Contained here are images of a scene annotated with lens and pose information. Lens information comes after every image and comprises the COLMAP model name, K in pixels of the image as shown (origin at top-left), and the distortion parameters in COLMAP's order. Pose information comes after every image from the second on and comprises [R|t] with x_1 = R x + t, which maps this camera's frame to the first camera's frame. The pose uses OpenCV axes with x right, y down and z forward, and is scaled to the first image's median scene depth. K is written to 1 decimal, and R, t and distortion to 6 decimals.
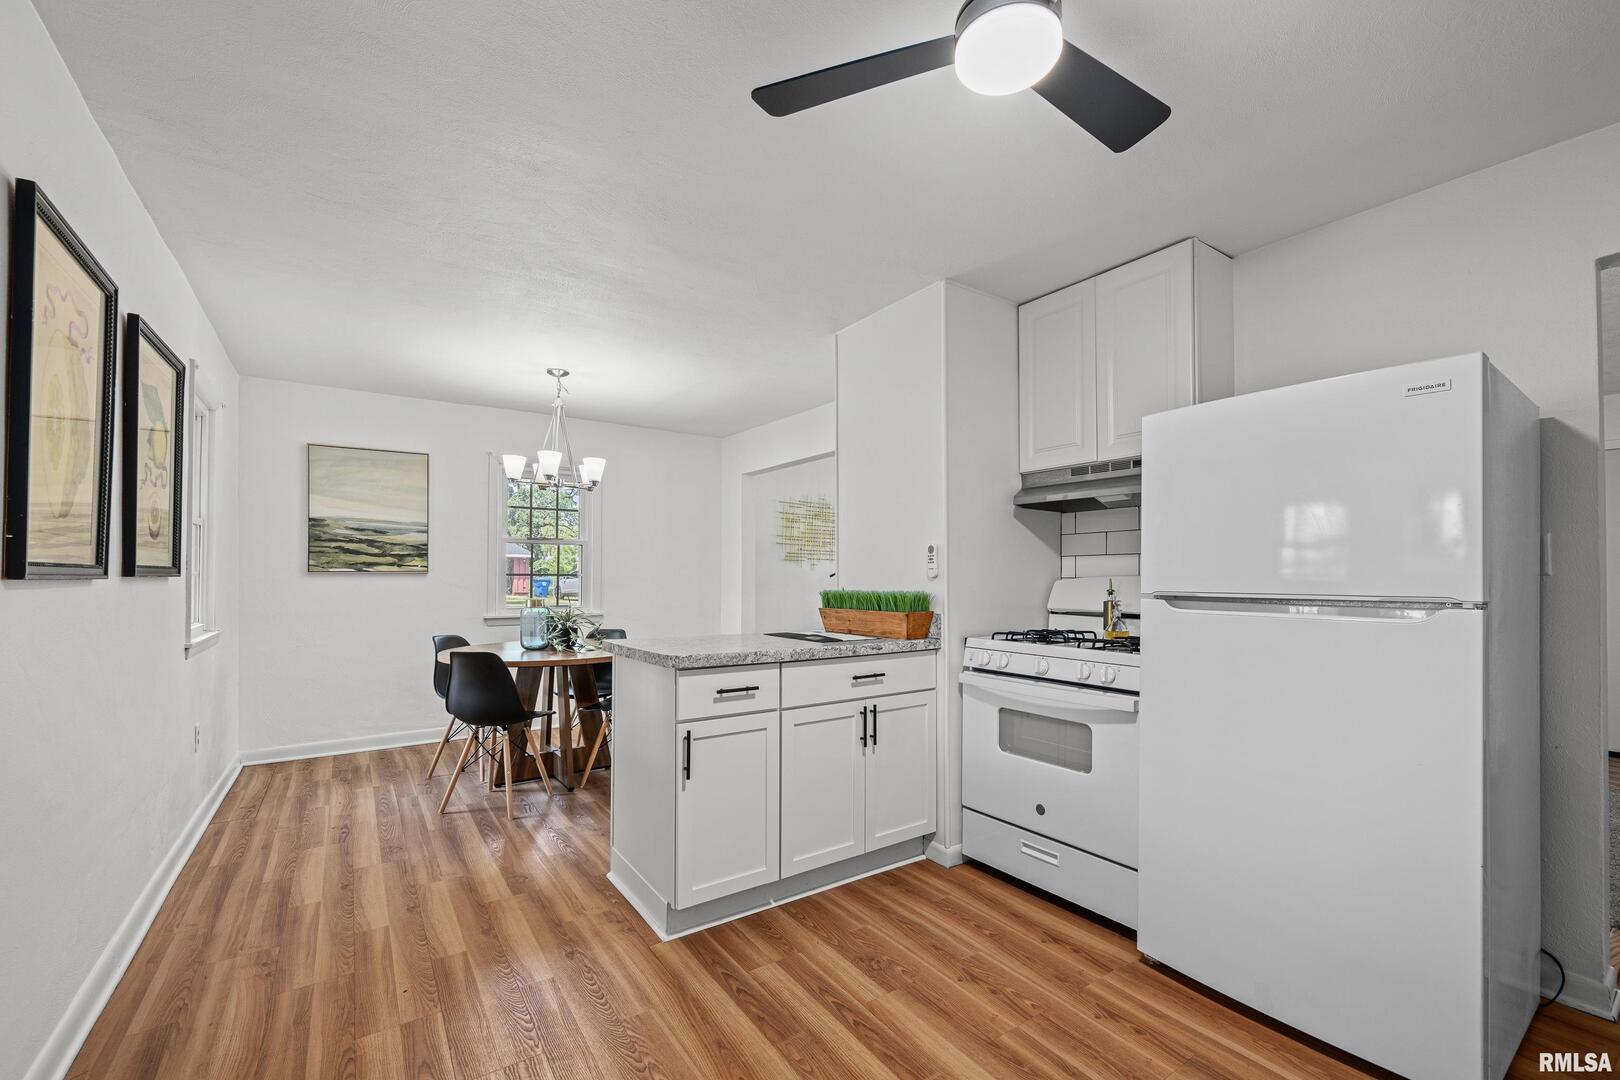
lens RADIAL K [[669.7, 0, 823.2], [0, 669.7, 567.4], [0, 0, 1]] dist [-0.002079, -0.000131]
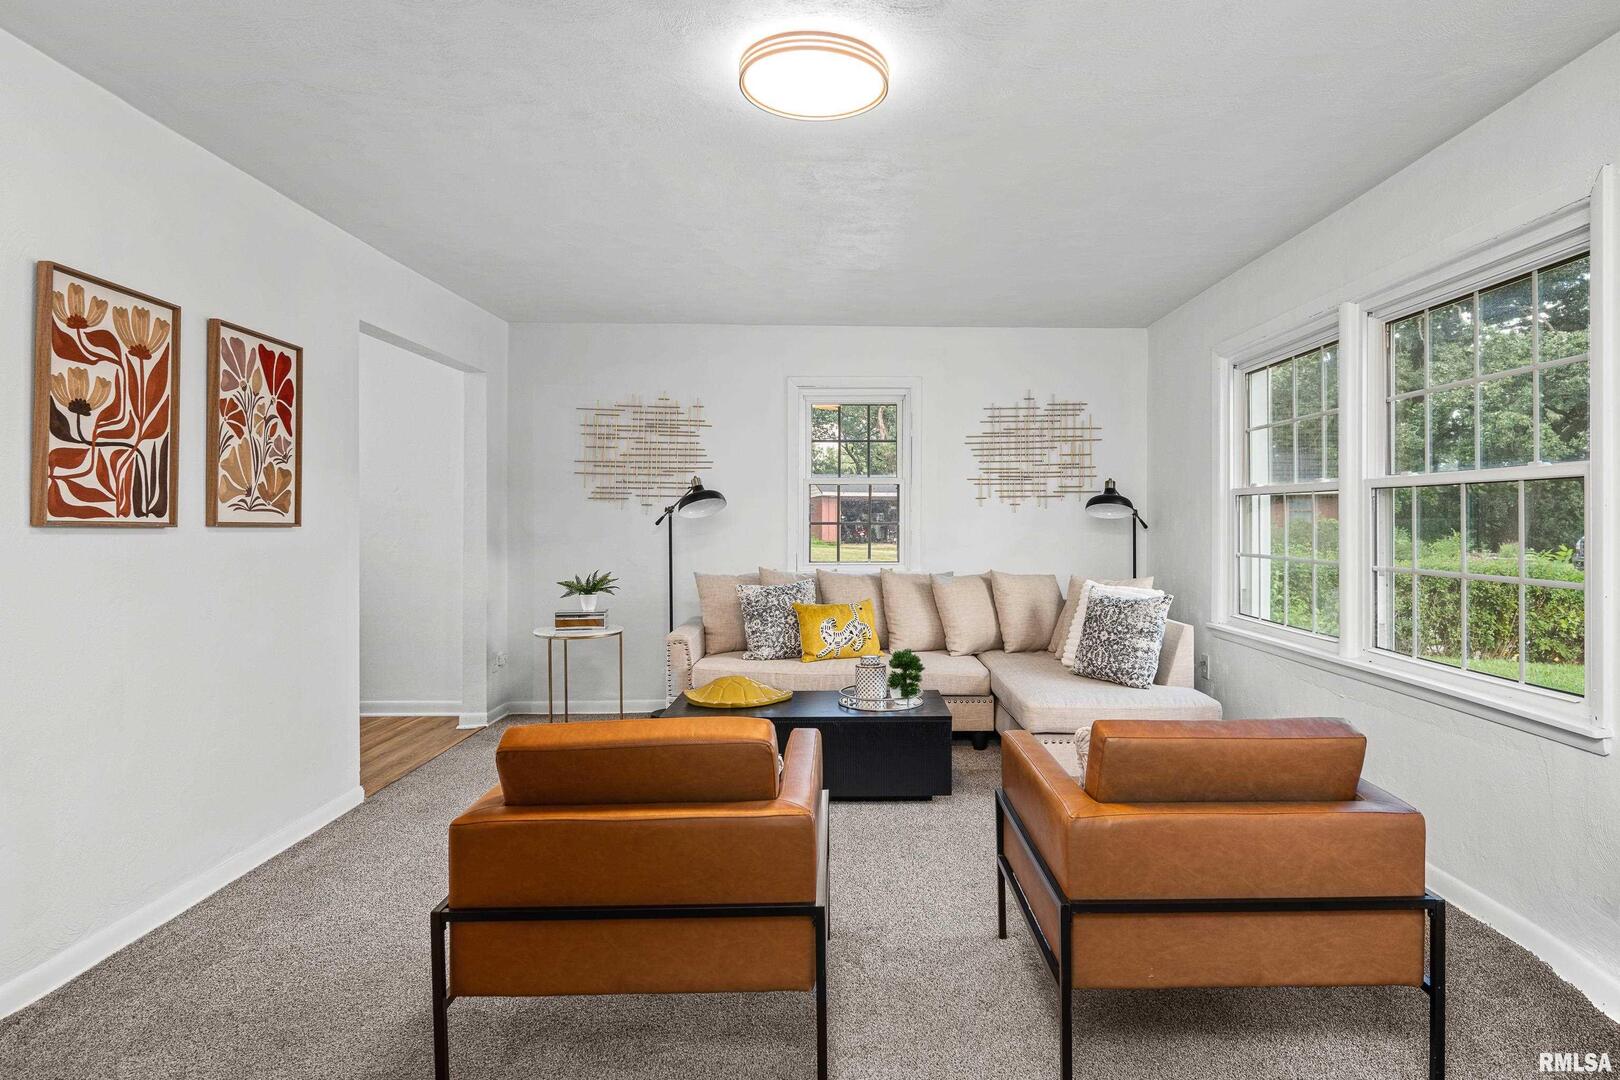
lens RADIAL K [[847.5, 0, 846.7], [0, 847.5, 521.9], [0, 0, 1]] dist [0.000218, -0.000054]
pose [[0.821844, -0.005460, -0.569686, 1.449673], [0.011740, 0.999904, 0.007352, 0.019593], [0.569591, -0.012730, 0.821830, 1.124587]]
